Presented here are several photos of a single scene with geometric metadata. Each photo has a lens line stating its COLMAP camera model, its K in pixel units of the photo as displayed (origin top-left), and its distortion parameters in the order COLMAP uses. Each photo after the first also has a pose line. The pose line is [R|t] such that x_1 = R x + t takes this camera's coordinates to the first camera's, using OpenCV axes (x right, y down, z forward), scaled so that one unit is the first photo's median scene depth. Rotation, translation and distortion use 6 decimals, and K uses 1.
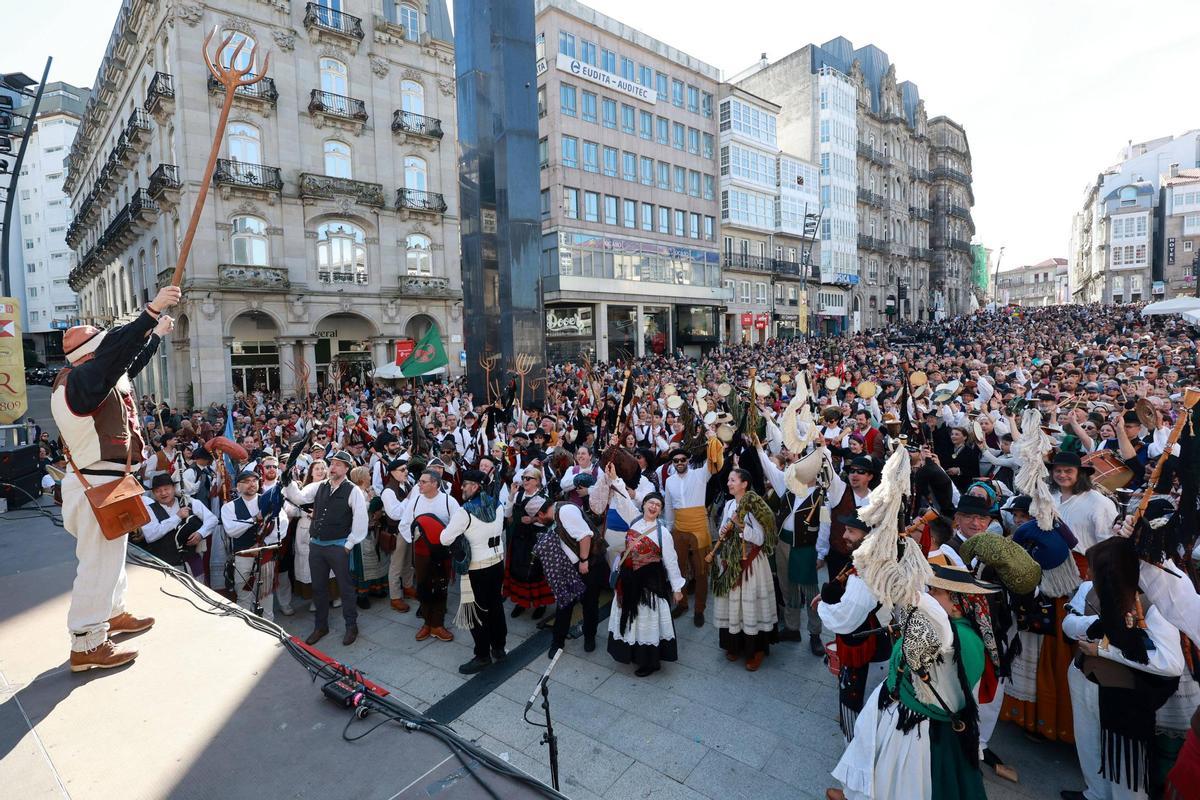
lens RADIAL K [[590.9, 0, 581.3], [0, 590.9, 378.8], [0, 0, 1]] dist [0.010074, 0.002069]
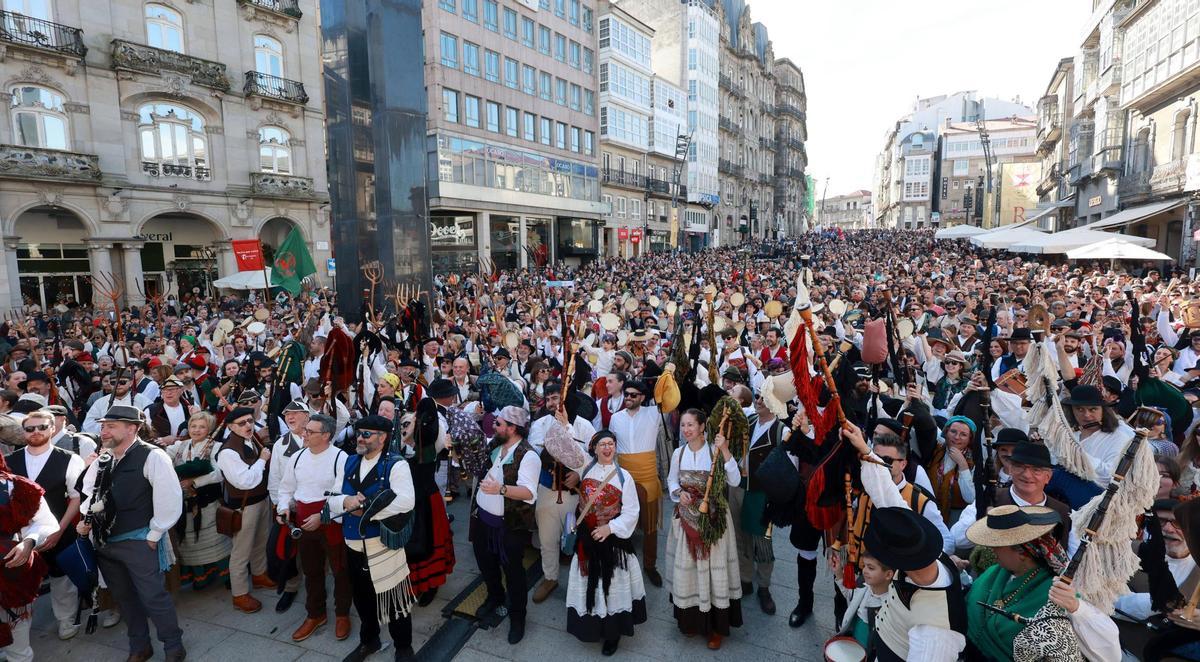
lens RADIAL K [[558.4, 0, 594.8], [0, 558.4, 314.8], [0, 0, 1]] dist [0.003110, 0.001728]
pose [[0.970559, -0.008220, 0.240723, -0.009546], [-0.003135, 0.998902, 0.046751, -0.002308], [-0.240843, -0.046129, 0.969467, 0.044515]]
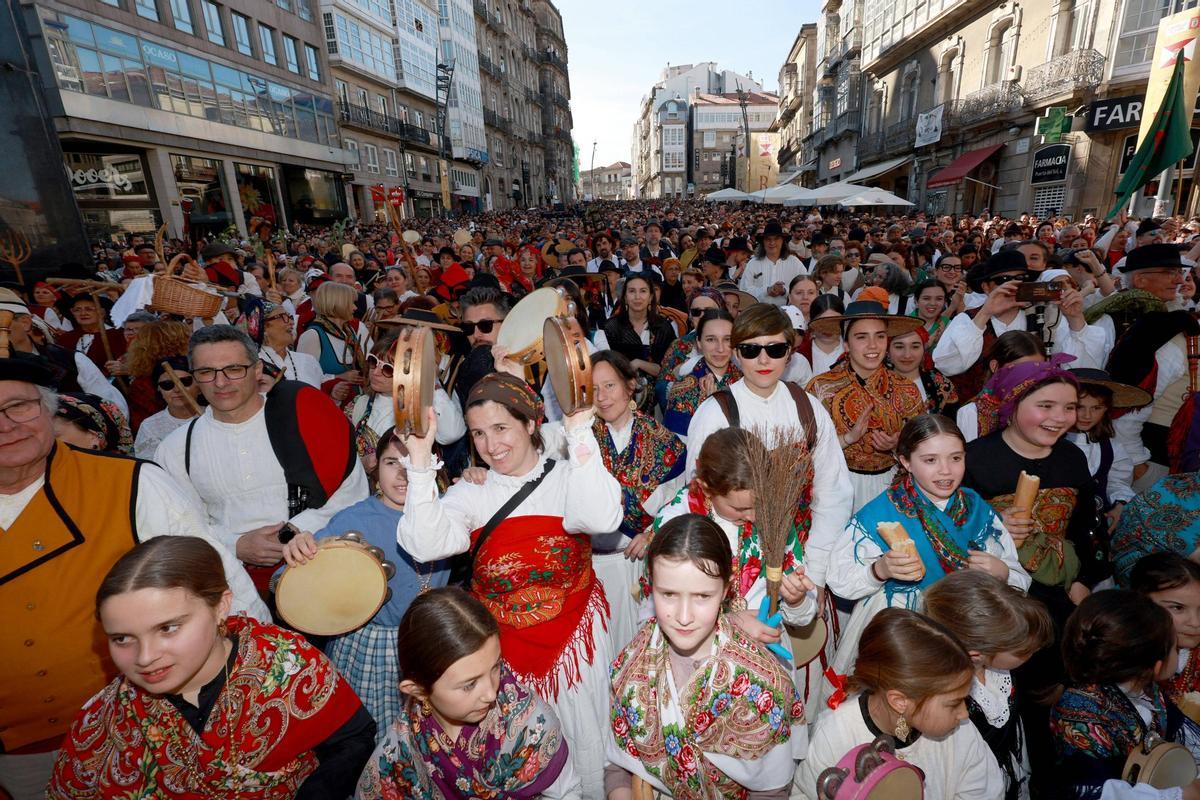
lens RADIAL K [[567.5, 0, 625.2], [0, 567.5, 407.7], [0, 0, 1]] dist [-0.014373, 0.000627]
pose [[0.760526, -0.184320, 0.622597, -0.009541], [0.040837, 0.970542, 0.237445, 0.019708], [-0.648023, -0.155158, 0.745649, 0.133051]]
